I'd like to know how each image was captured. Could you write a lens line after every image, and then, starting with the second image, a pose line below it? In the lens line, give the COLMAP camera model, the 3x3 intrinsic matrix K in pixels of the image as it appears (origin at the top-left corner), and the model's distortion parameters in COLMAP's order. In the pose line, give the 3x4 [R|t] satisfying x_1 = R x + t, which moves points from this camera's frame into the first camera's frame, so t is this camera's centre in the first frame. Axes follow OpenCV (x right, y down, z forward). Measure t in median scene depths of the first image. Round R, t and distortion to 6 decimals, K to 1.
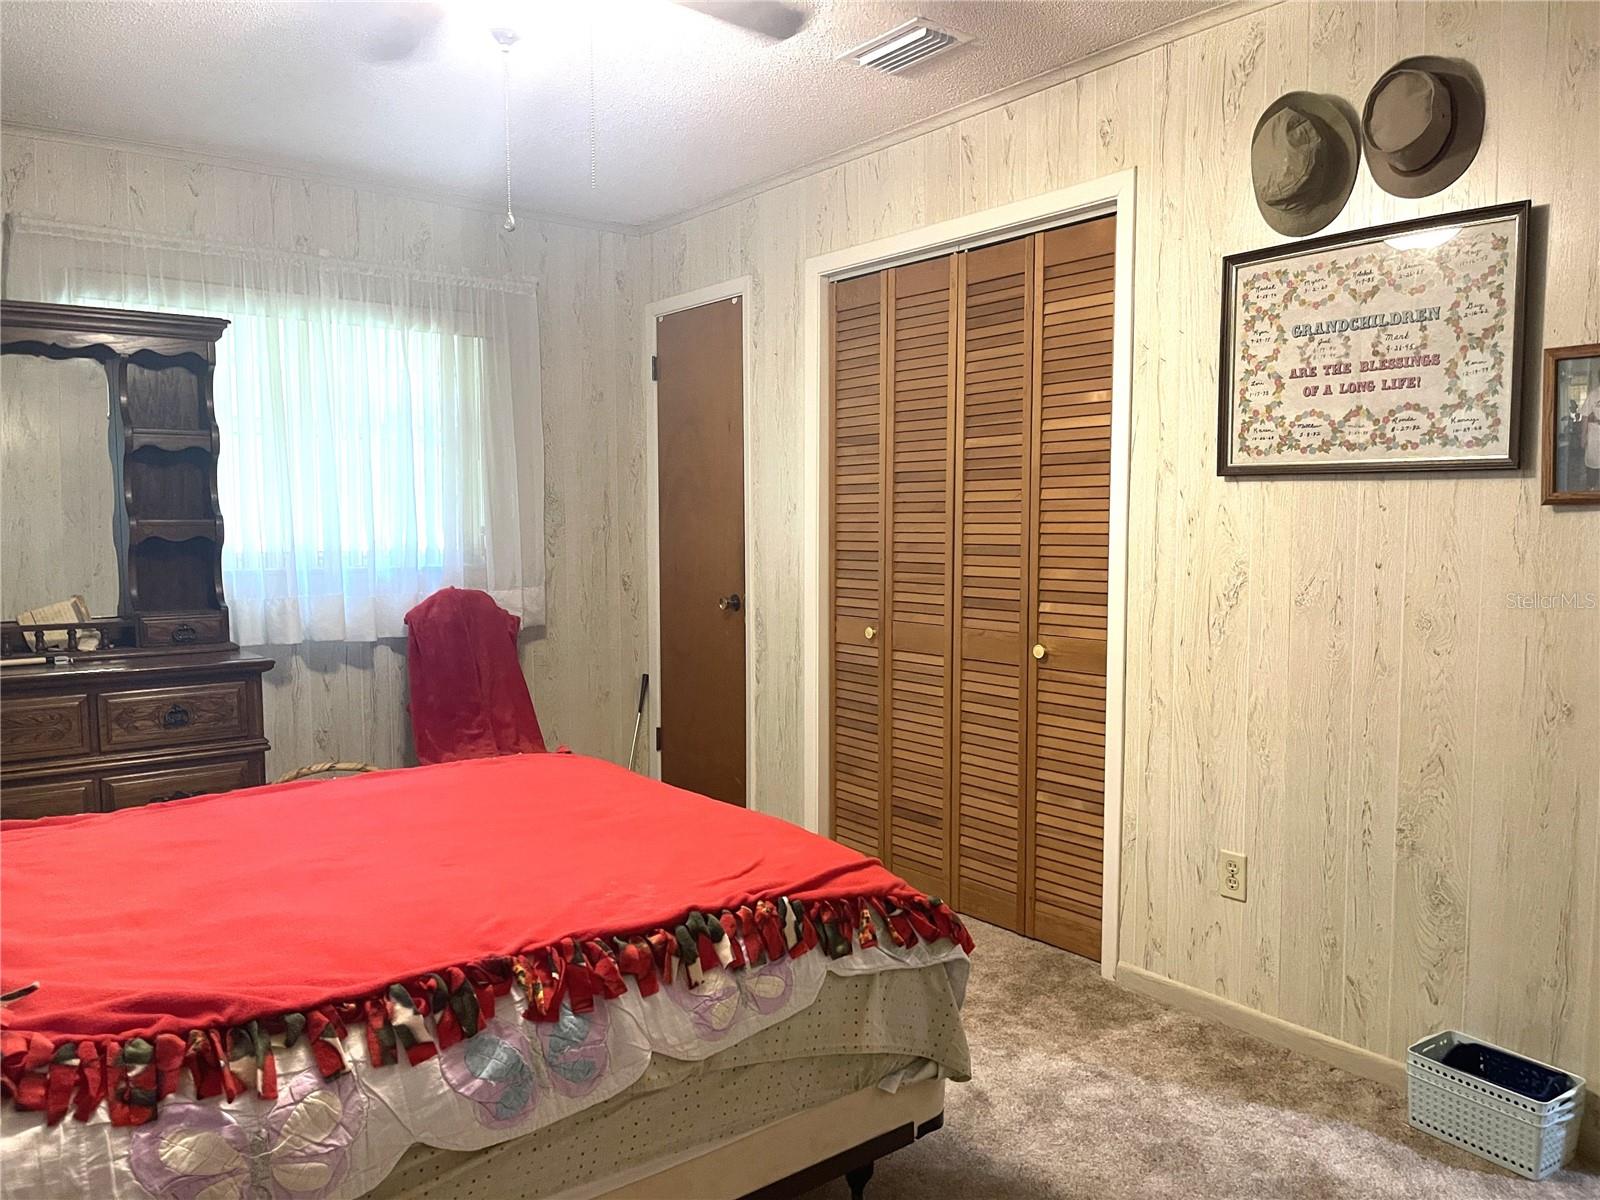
lens RADIAL K [[1204.9, 0, 794.2], [0, 1204.9, 601.1], [0, 0, 1]] dist [0.060198, -0.083105]
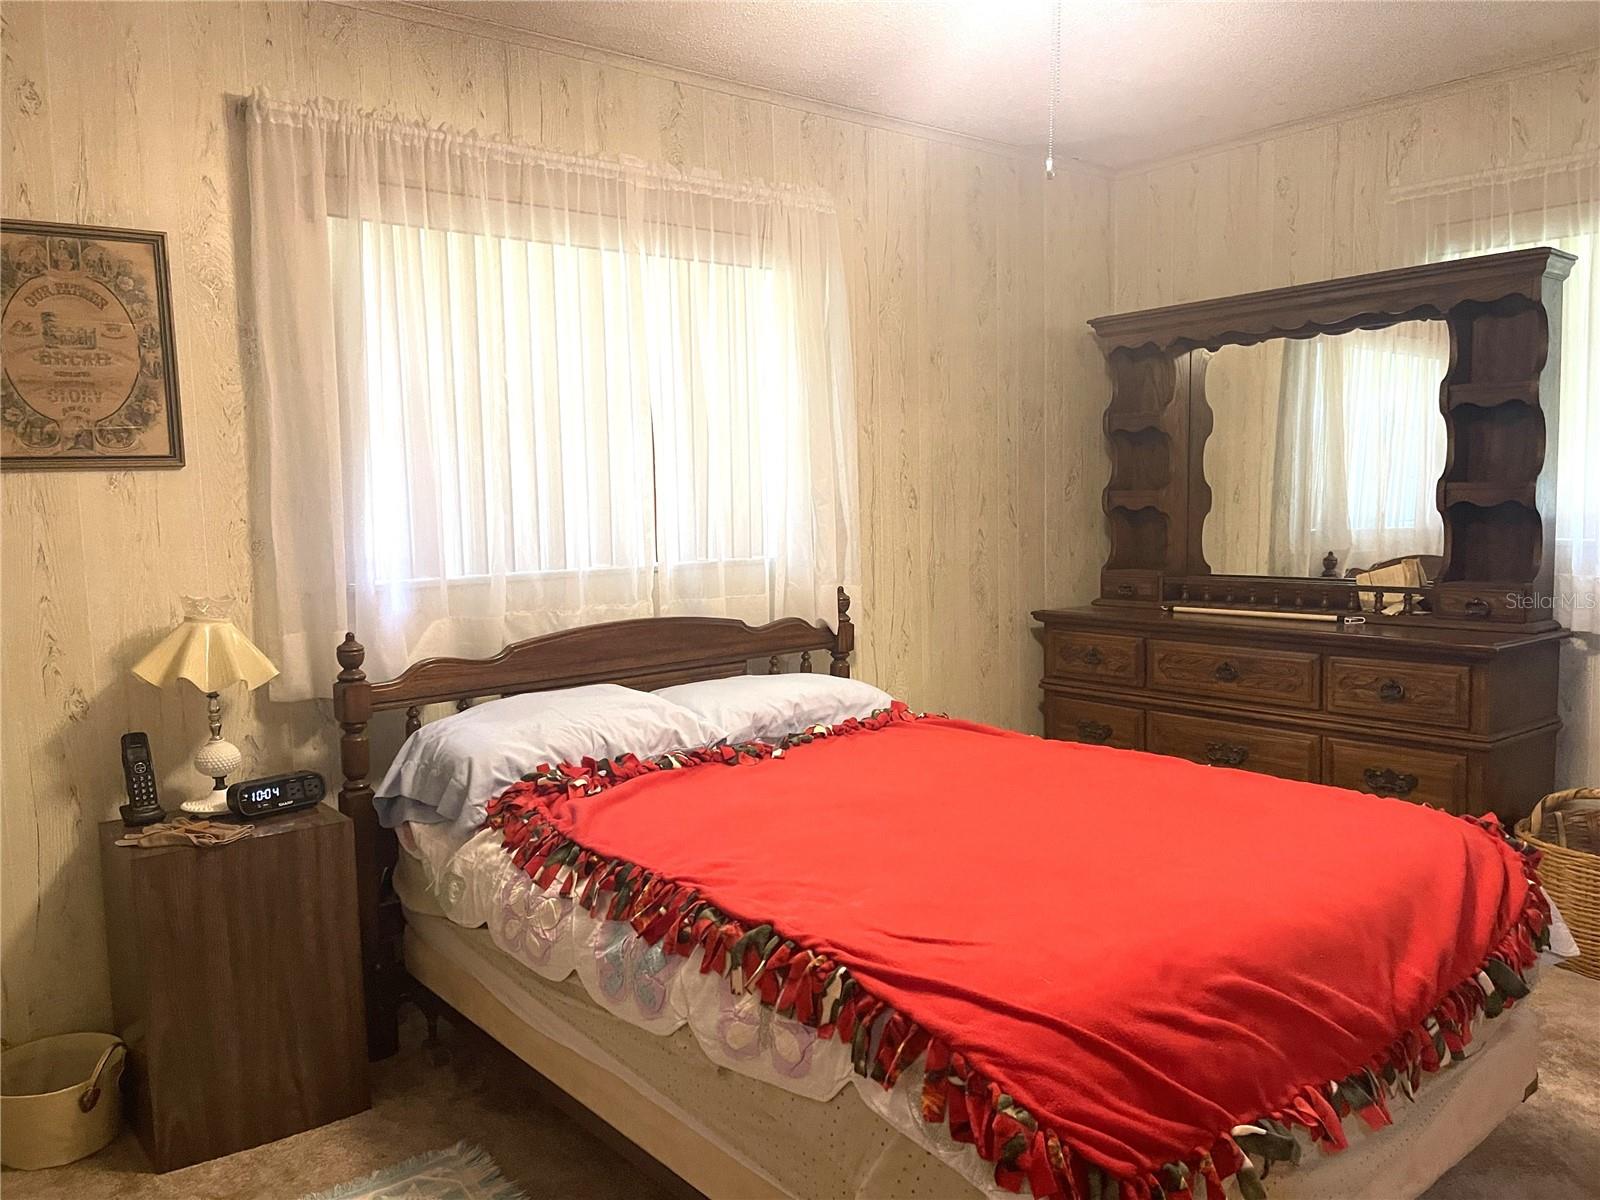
lens RADIAL K [[1204.9, 0, 792.5], [0, 1204.9, 601.7], [0, 0, 1]] dist [0.060198, -0.083105]
pose [[0.025516, 0.091730, -0.995457, 0.837850], [-0.042989, 0.994961, 0.090582, -0.082954], [0.998750, 0.040483, 0.029331, 0.979201]]
